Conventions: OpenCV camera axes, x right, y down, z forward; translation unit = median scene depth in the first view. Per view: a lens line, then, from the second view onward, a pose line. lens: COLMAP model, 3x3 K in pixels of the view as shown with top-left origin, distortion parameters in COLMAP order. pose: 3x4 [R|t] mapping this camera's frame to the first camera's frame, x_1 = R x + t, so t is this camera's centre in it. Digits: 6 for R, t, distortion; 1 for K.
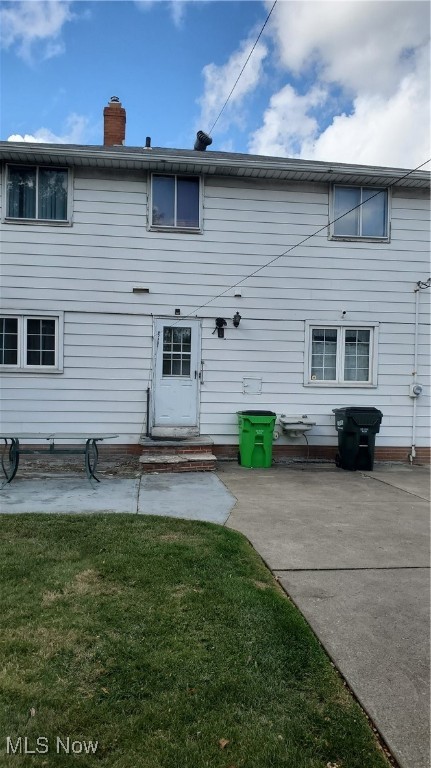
lens RADIAL K [[572.5, 0, 215.5], [0, 572.5, 384.0], [0, 0, 1]] dist [0.056329, -0.001912]
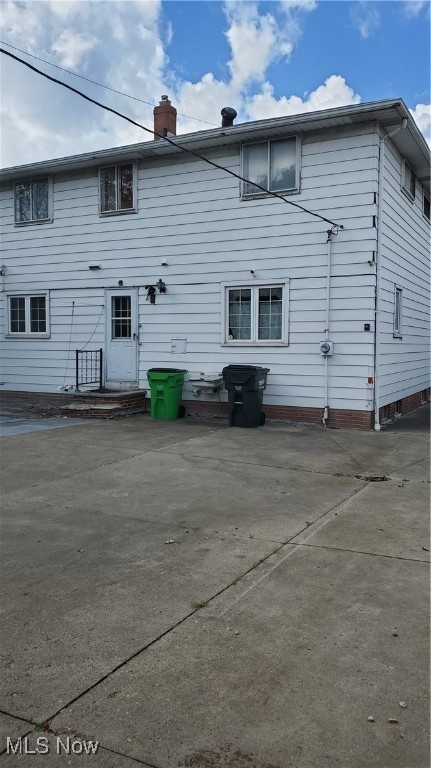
lens RADIAL K [[606.9, 0, 215.5], [0, 606.9, 384.0], [0, 0, 1]] dist [-0.002099, -0.000651]
pose [[0.821883, 0.023361, -0.569178, 0.794554], [0.007288, 0.998646, 0.051513, 0.016770], [0.569610, -0.046486, 0.820599, 0.086746]]
